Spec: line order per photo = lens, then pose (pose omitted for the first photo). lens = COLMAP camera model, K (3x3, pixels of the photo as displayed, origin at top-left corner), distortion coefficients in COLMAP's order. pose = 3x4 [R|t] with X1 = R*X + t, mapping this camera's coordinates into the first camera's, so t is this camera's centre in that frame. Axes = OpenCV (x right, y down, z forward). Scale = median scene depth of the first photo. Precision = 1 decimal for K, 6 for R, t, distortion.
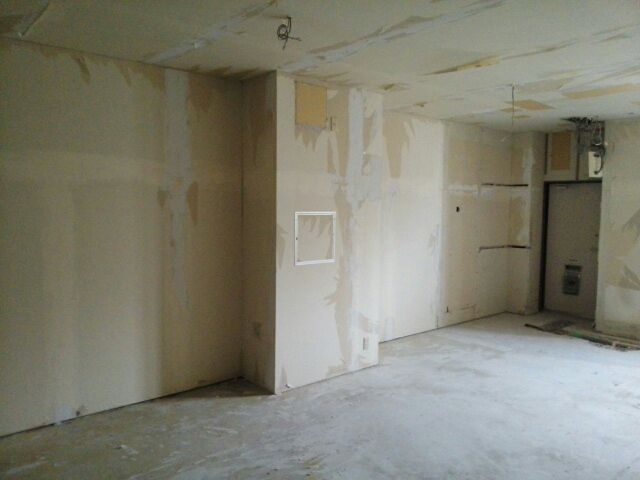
lens RADIAL K [[502.2, 0, 322.6], [0, 502.2, 238.1], [0, 0, 1]] dist [0.031305, -0.060408]
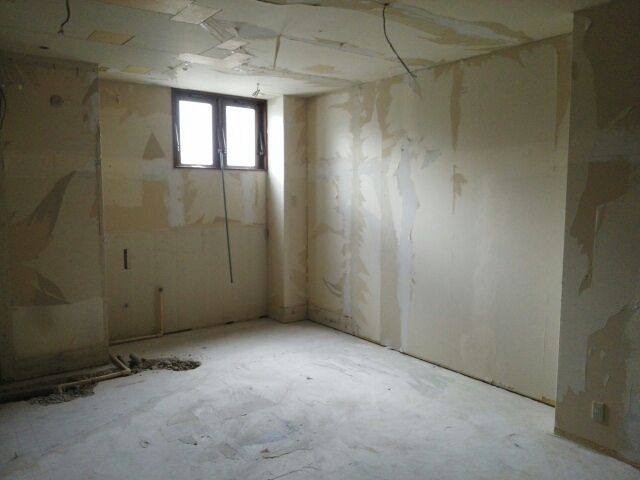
lens RADIAL K [[502.2, 0, 322.0], [0, 502.2, 238.8], [0, 0, 1]] dist [0.031305, -0.060408]
pose [[0.058541, -0.106051, 0.992636, -0.050761], [0.070668, 0.992287, 0.101846, -0.033066], [-0.995781, 0.064185, 0.065584, 0.533976]]
